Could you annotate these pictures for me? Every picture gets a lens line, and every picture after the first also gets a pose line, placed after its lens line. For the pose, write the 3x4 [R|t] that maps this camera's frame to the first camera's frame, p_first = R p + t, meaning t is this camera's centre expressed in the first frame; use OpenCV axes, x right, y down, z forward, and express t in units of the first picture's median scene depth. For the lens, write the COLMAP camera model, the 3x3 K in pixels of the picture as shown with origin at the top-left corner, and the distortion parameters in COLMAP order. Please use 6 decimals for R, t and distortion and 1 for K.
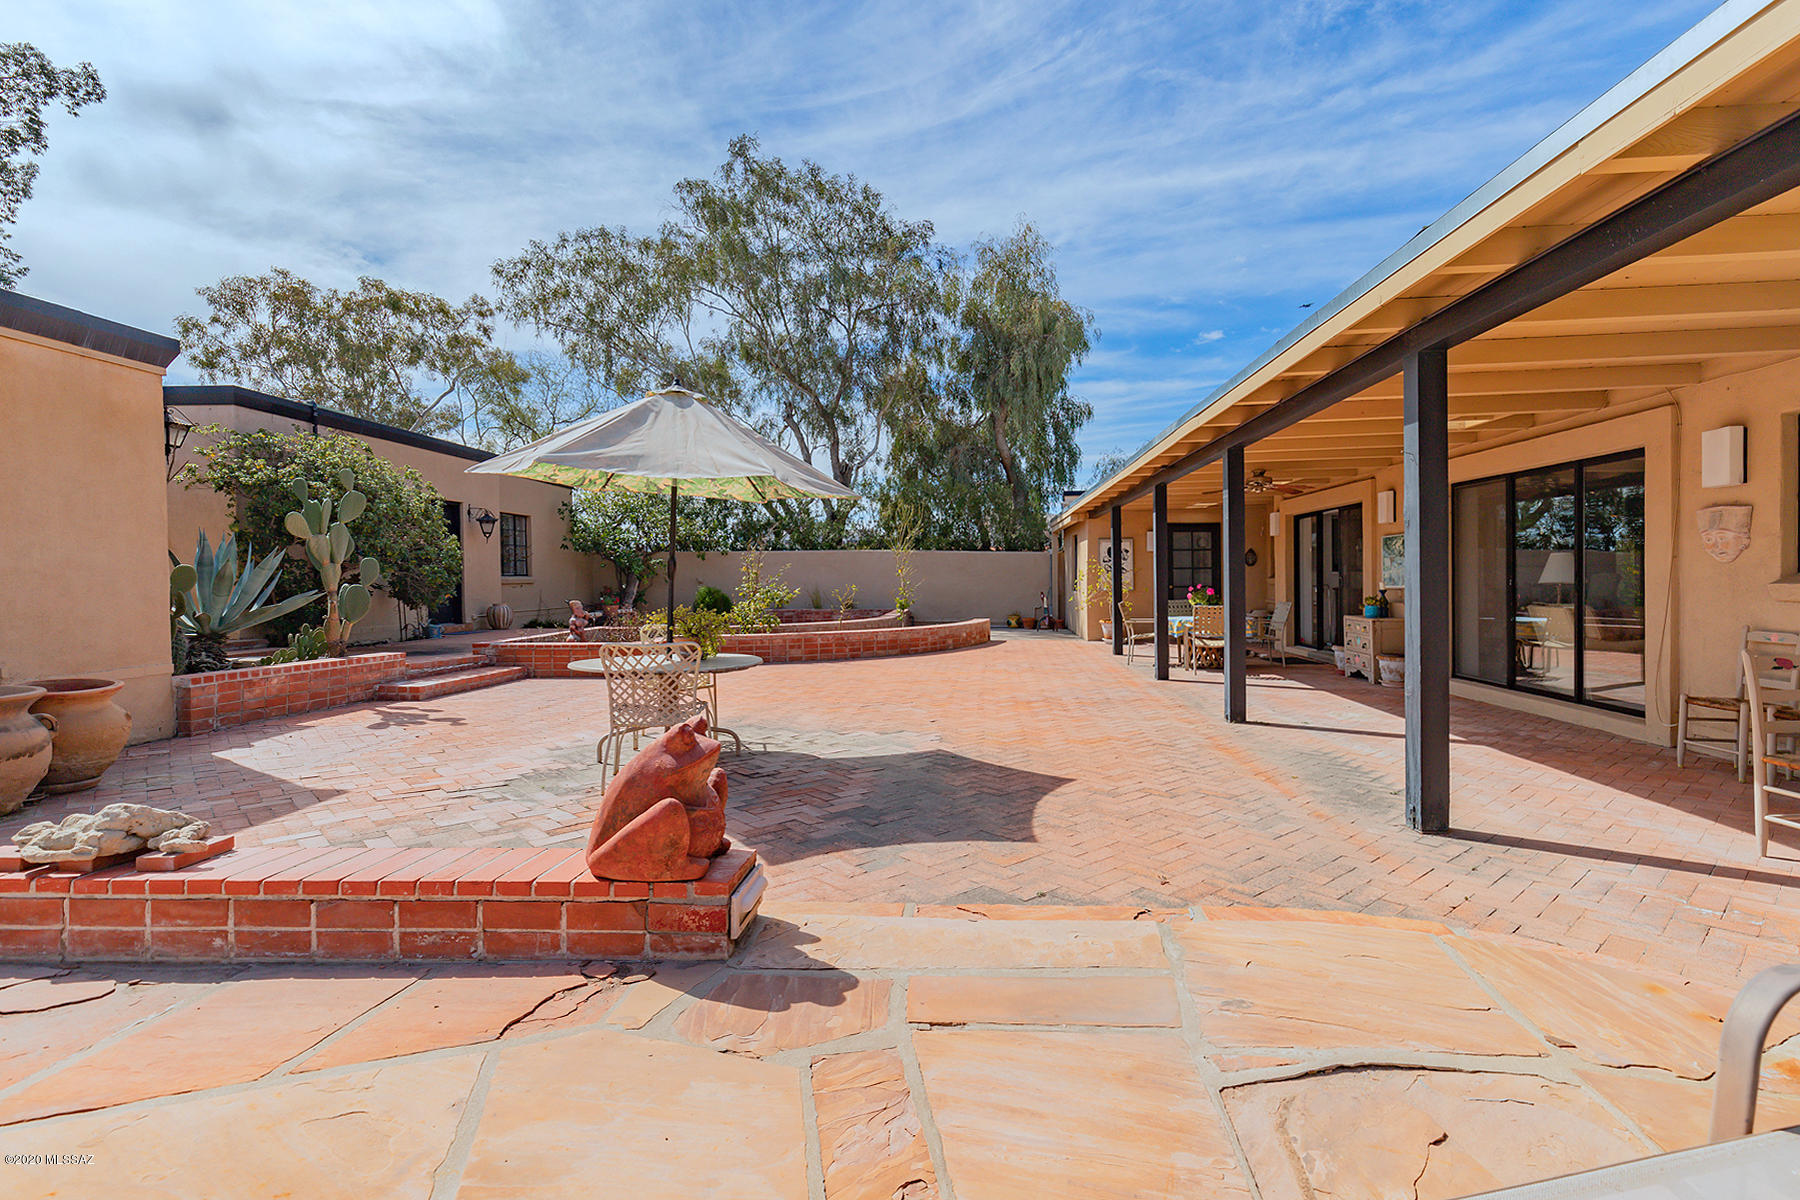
lens RADIAL K [[871.6, 0, 911.4], [0, 871.6, 591.1], [0, 0, 1]] dist [0.010619, -0.000460]
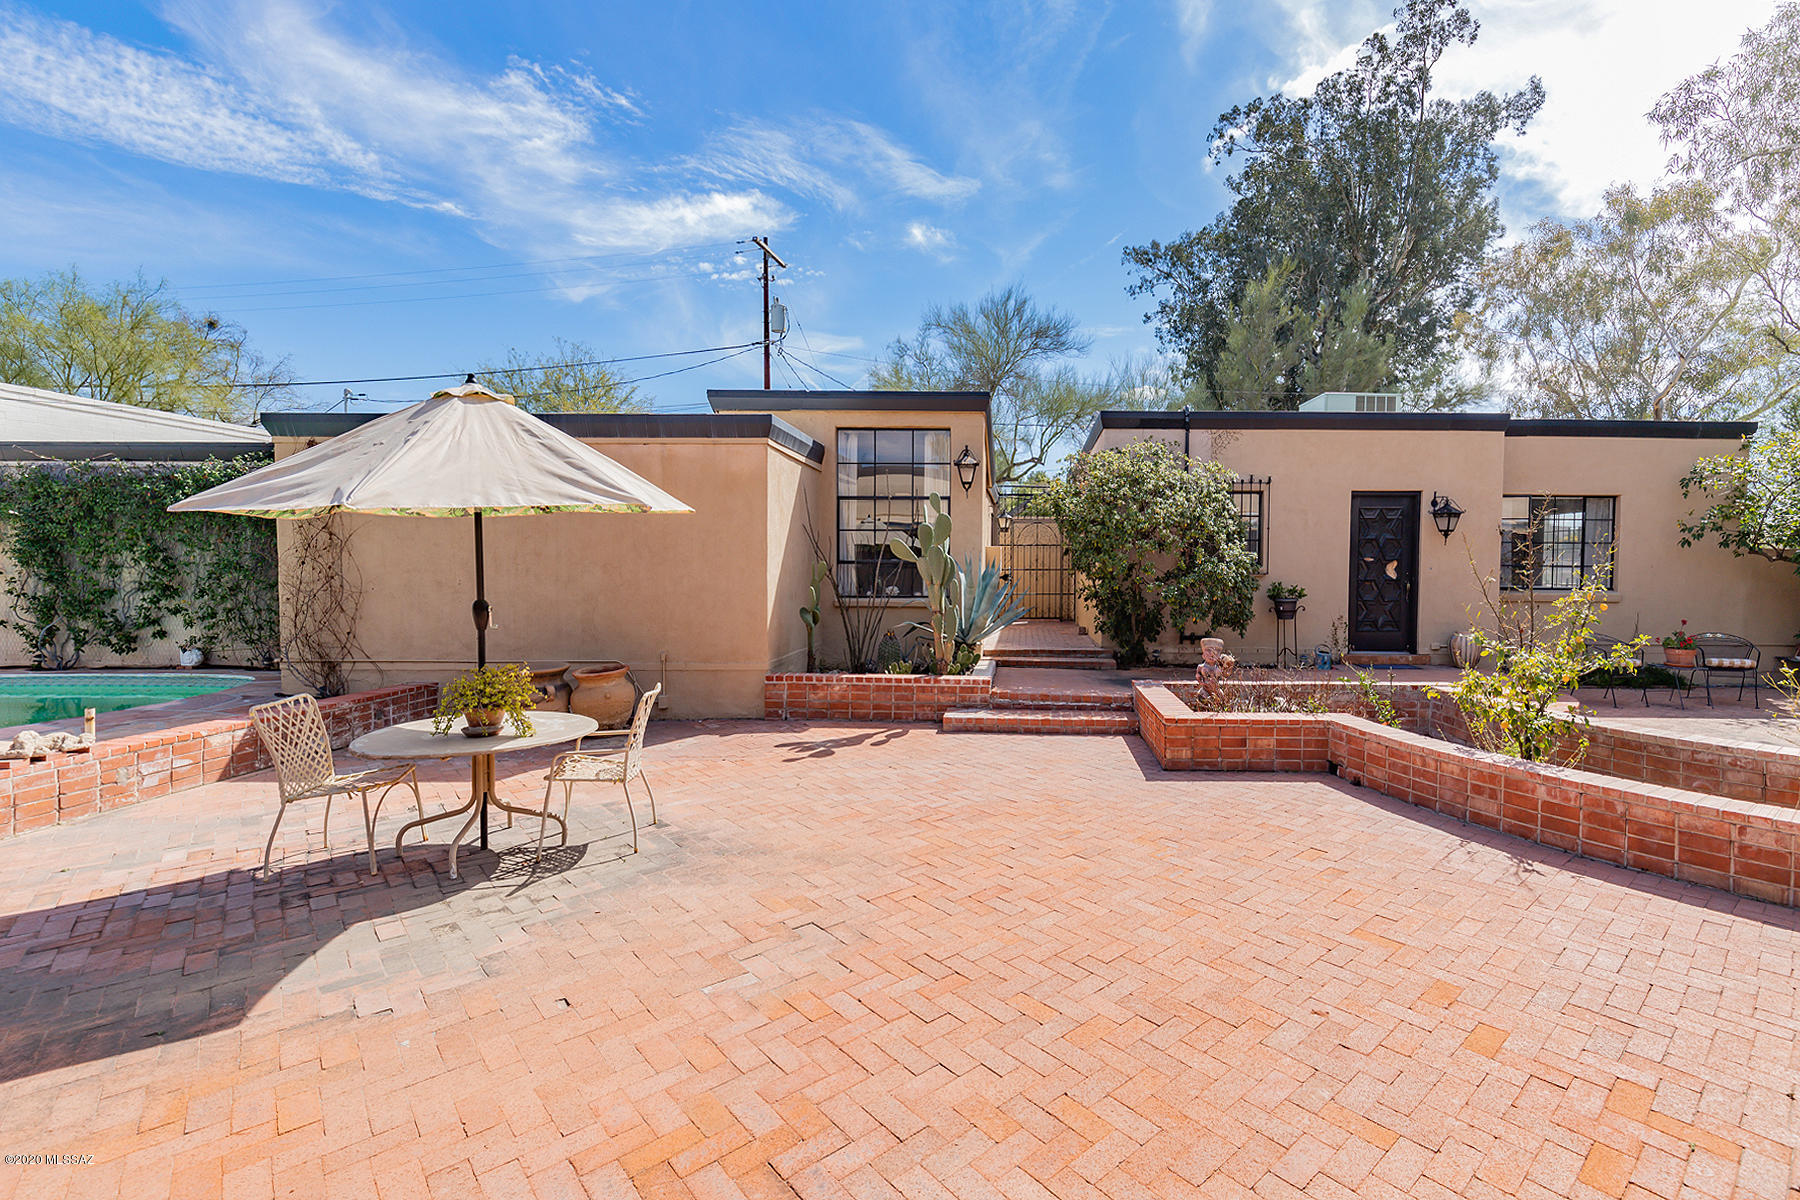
lens RADIAL K [[871.6, 0, 914.1], [0, 871.6, 594.6], [0, 0, 1]] dist [0.010619, -0.000460]
pose [[0.021447, 0.034658, -0.999169, 0.363466], [-0.016292, 0.999278, 0.034312, -0.053197], [0.999637, 0.015543, 0.021996, 0.928441]]
